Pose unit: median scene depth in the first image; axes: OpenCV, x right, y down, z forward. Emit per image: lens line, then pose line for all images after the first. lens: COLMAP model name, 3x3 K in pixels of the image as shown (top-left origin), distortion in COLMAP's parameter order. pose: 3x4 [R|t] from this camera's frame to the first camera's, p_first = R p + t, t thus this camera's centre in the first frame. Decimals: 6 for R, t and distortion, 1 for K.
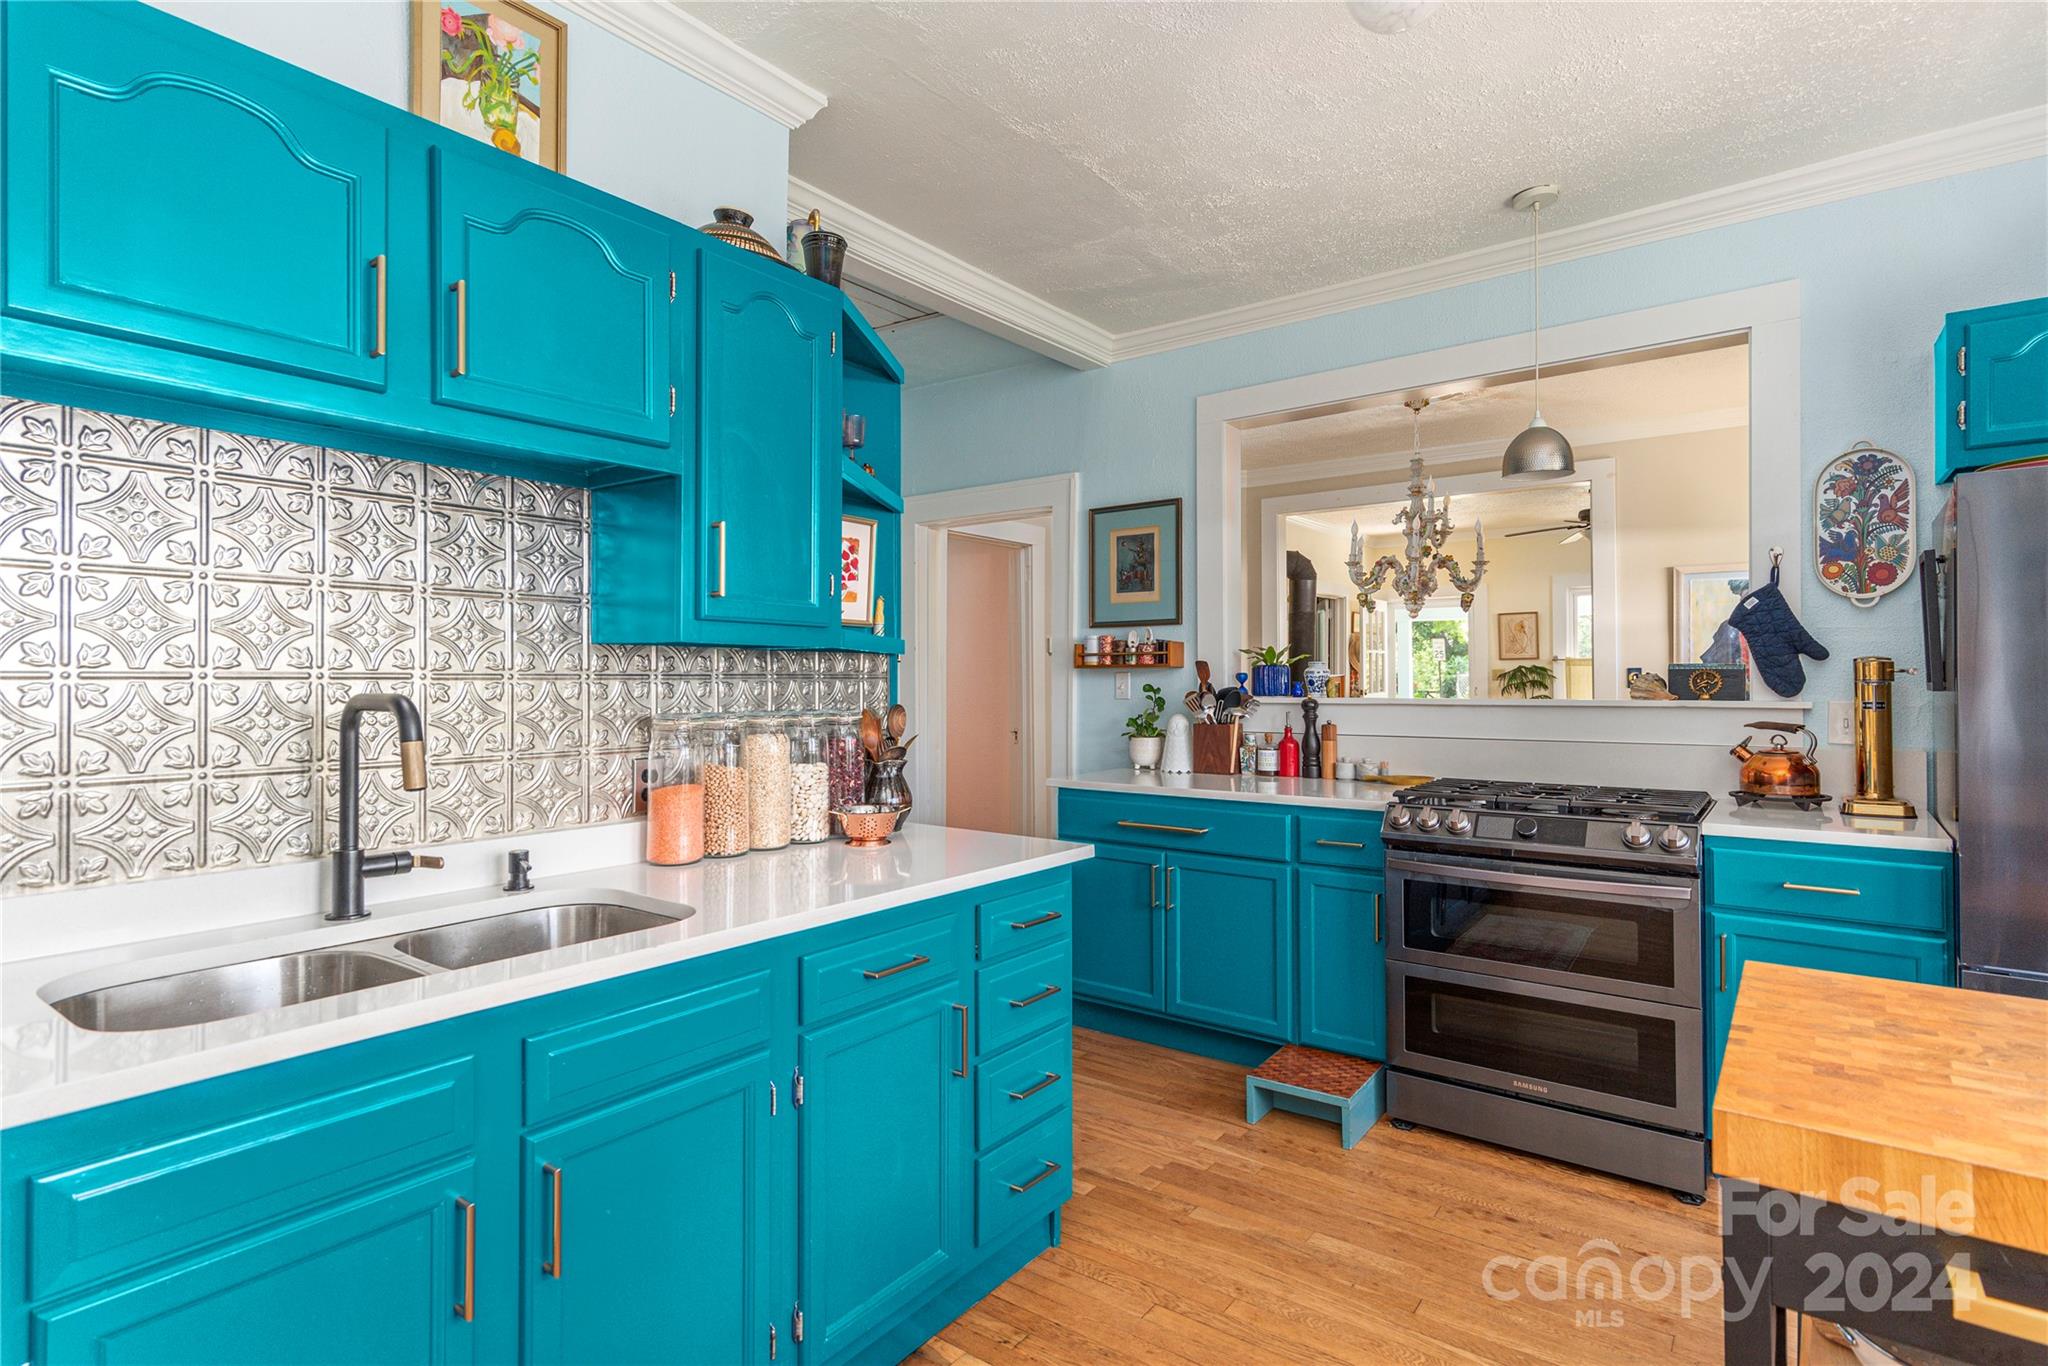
lens RADIAL K [[1008.2, 0, 1040.2], [0, 1008.2, 679.7], [0, 0, 1]] dist [0.005031, 0.000609]
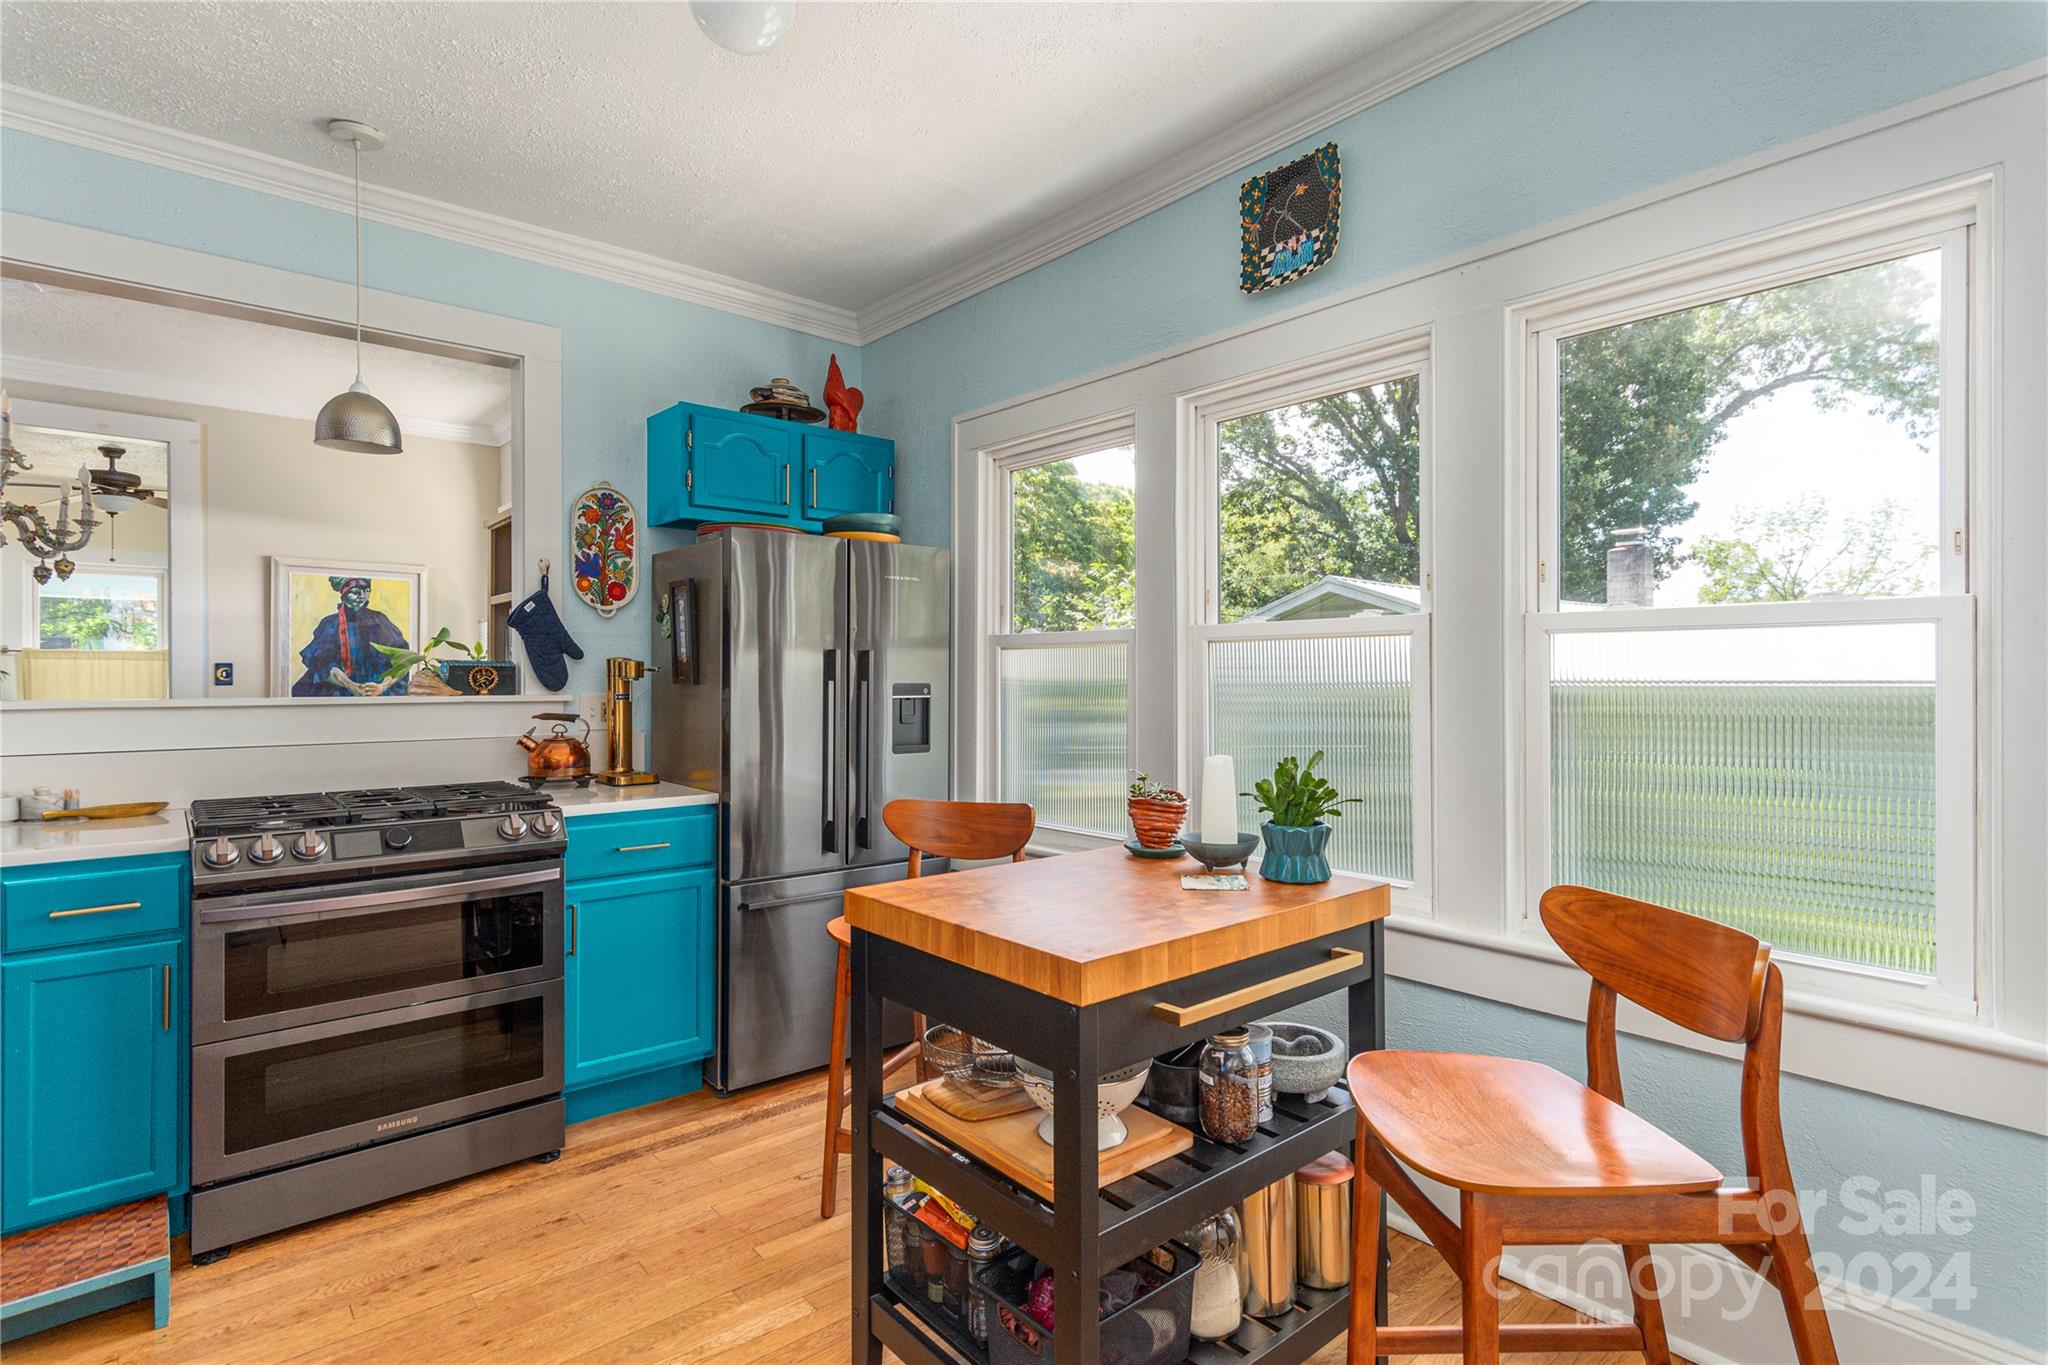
lens RADIAL K [[1008.2, 0, 1040.2], [0, 1008.2, 675.3], [0, 0, 1]] dist [0.005031, 0.000609]
pose [[0.203936, 0.005681, 0.978968, -0.268968], [-0.000448, 0.999984, -0.005709, 0.005485], [-0.978984, 0.000726, 0.203936, 0.234661]]
